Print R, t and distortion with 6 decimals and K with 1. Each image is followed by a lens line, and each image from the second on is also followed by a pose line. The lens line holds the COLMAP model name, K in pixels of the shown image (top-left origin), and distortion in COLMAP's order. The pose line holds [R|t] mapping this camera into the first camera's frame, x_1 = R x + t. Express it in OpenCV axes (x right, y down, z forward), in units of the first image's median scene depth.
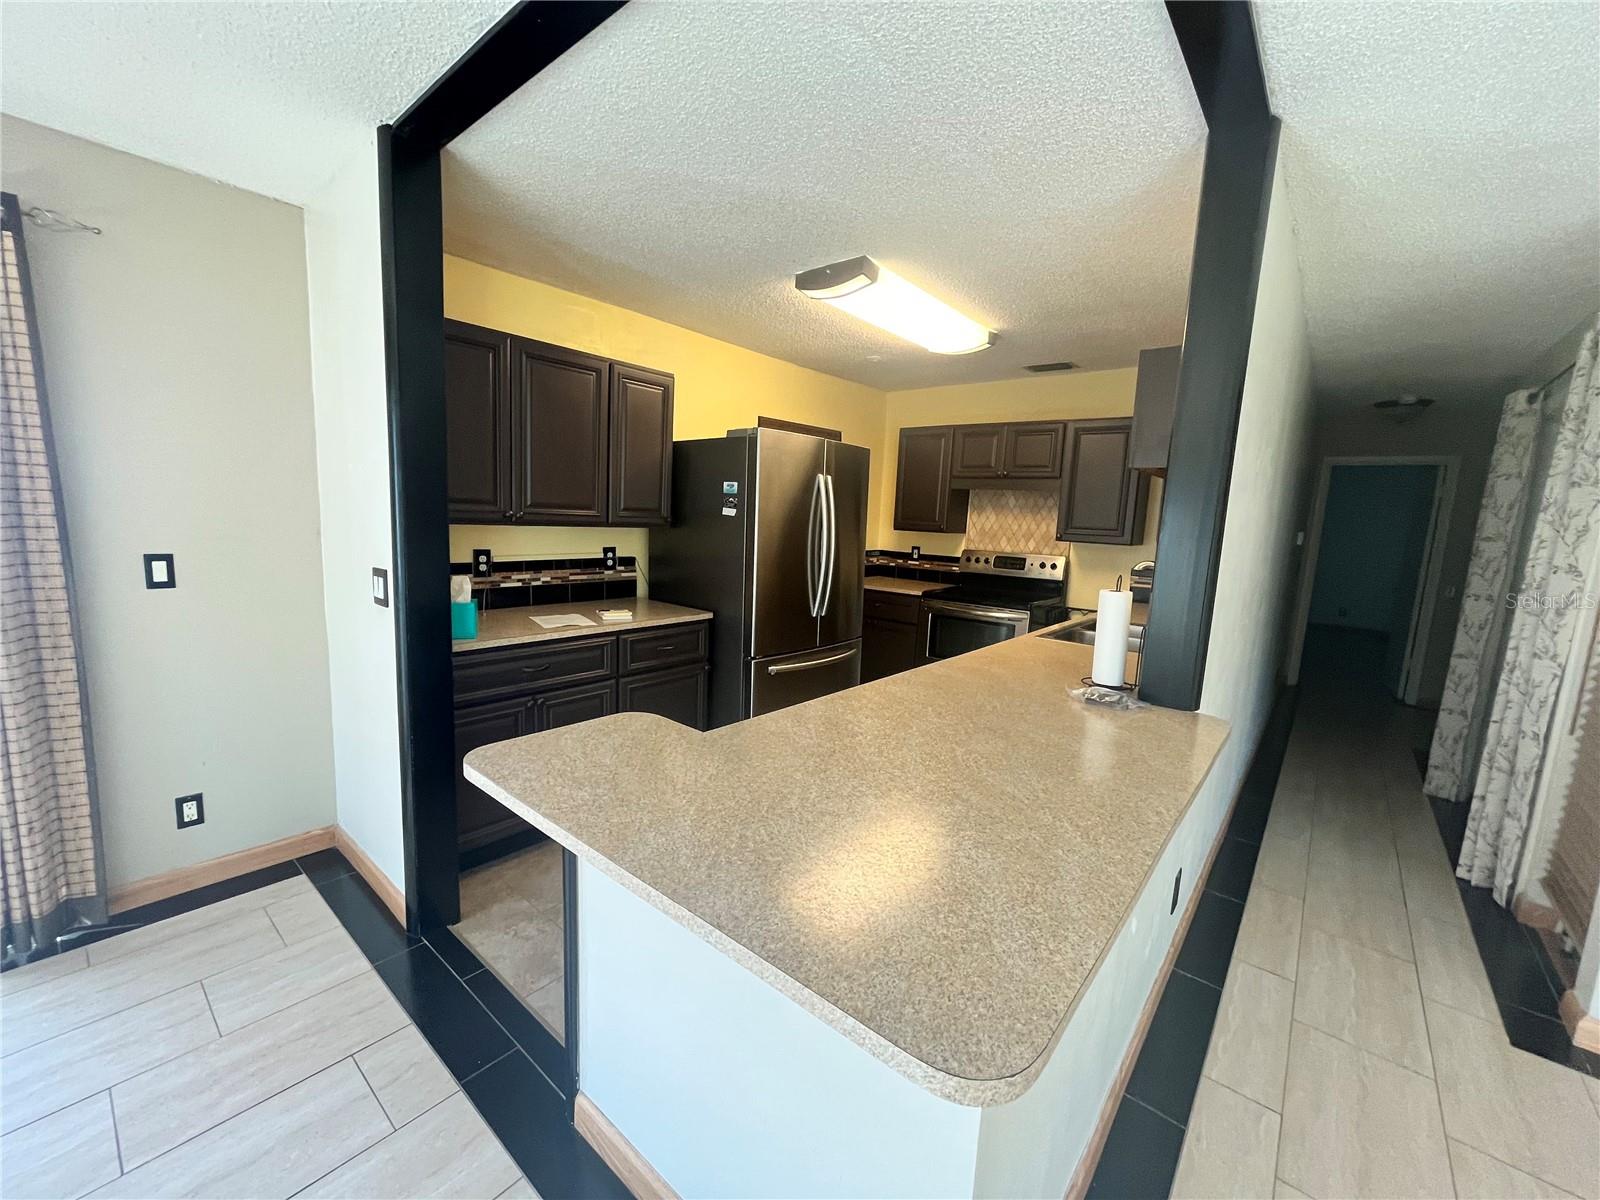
lens RADIAL K [[647.8, 0, 796.8], [0, 647.8, 605.0], [0, 0, 1]] dist [-0.002311, -0.001039]
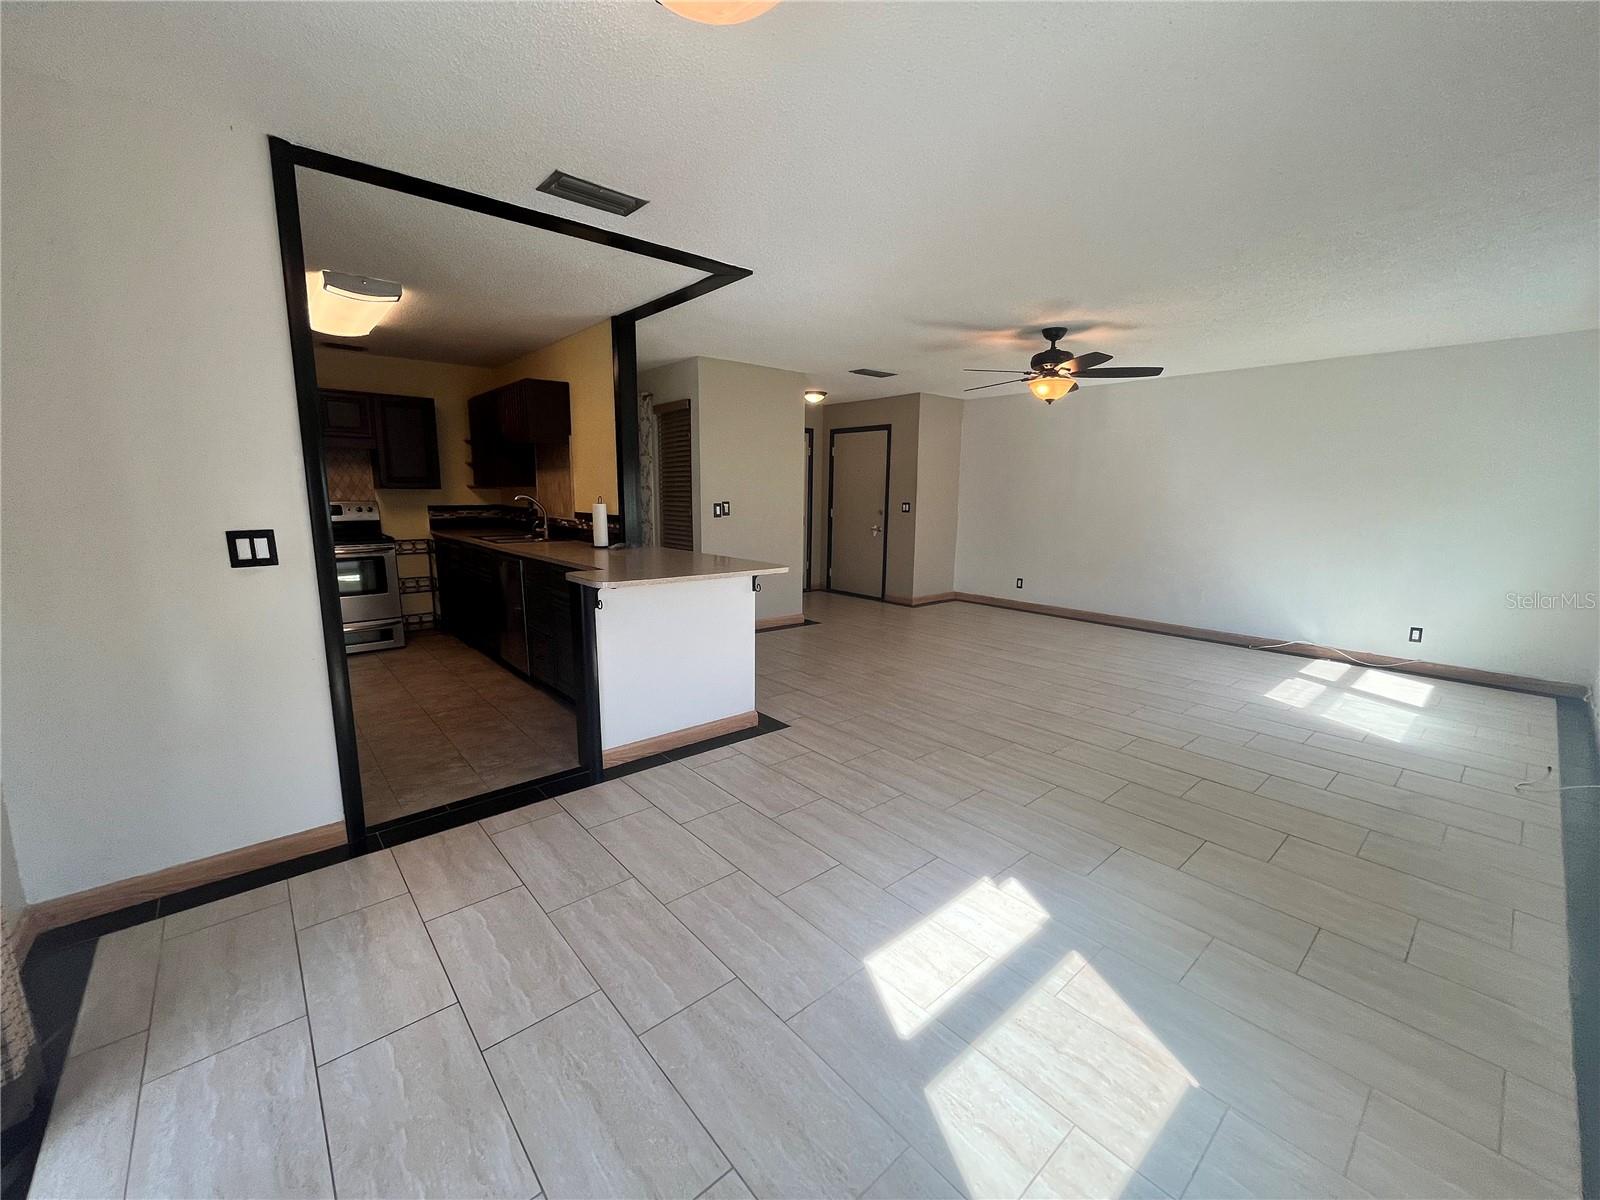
lens RADIAL K [[647.8, 0, 801.9], [0, 647.8, 598.6], [0, 0, 1]] dist [-0.002311, -0.001039]
pose [[0.150641, -0.205644, 0.966963, -0.968212], [0.137516, 0.972975, 0.185499, -0.012306], [-0.978977, 0.105029, 0.174849, -0.023510]]
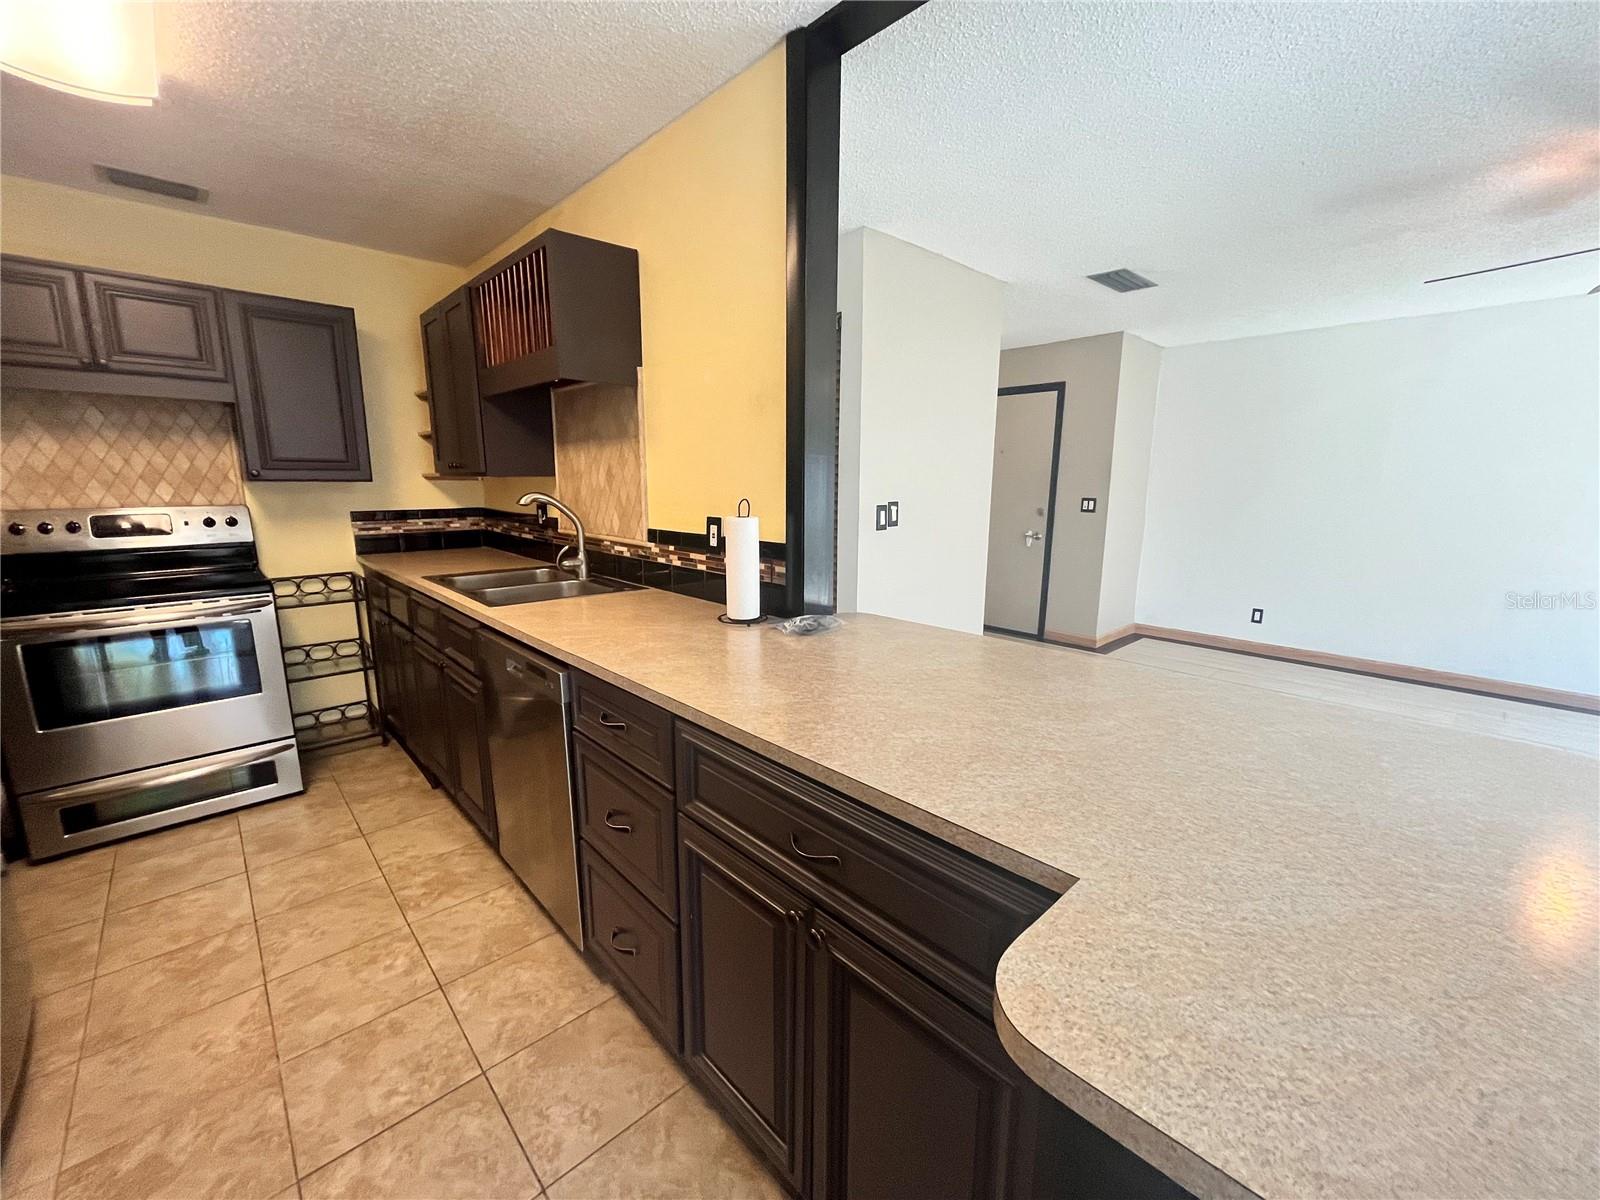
lens RADIAL K [[647.8, 0, 798.5], [0, 647.8, 599.2], [0, 0, 1]] dist [-0.002311, -0.001039]
pose [[0.114514, -0.223514, 0.967950, -0.245672], [0.140779, 0.968178, 0.206912, -0.051449], [-0.983396, 0.112573, 0.142336, 0.479540]]
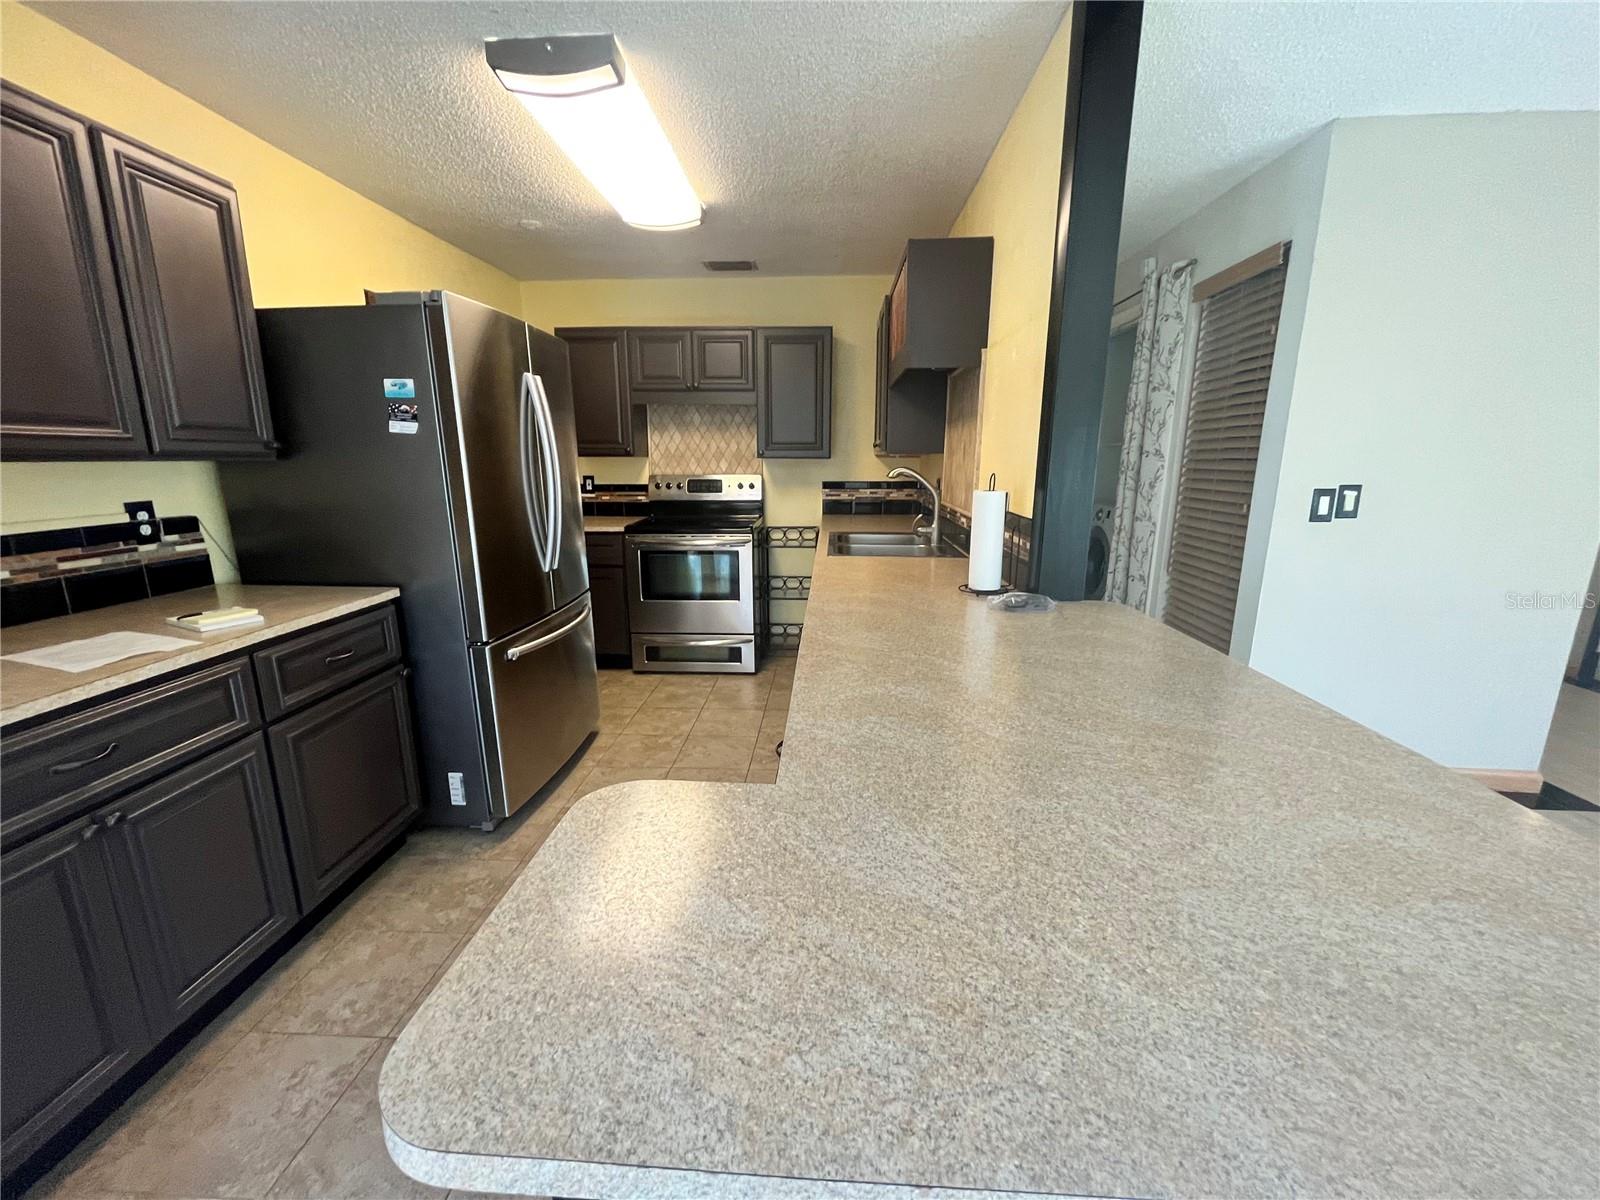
lens RADIAL K [[647.8, 0, 798.0], [0, 647.8, 602.4], [0, 0, 1]] dist [-0.002311, -0.001039]
pose [[0.797085, -0.175106, 0.577921, -0.182252], [0.119827, 0.983868, 0.132838, -0.011725], [-0.591859, -0.036633, 0.805209, 0.237381]]
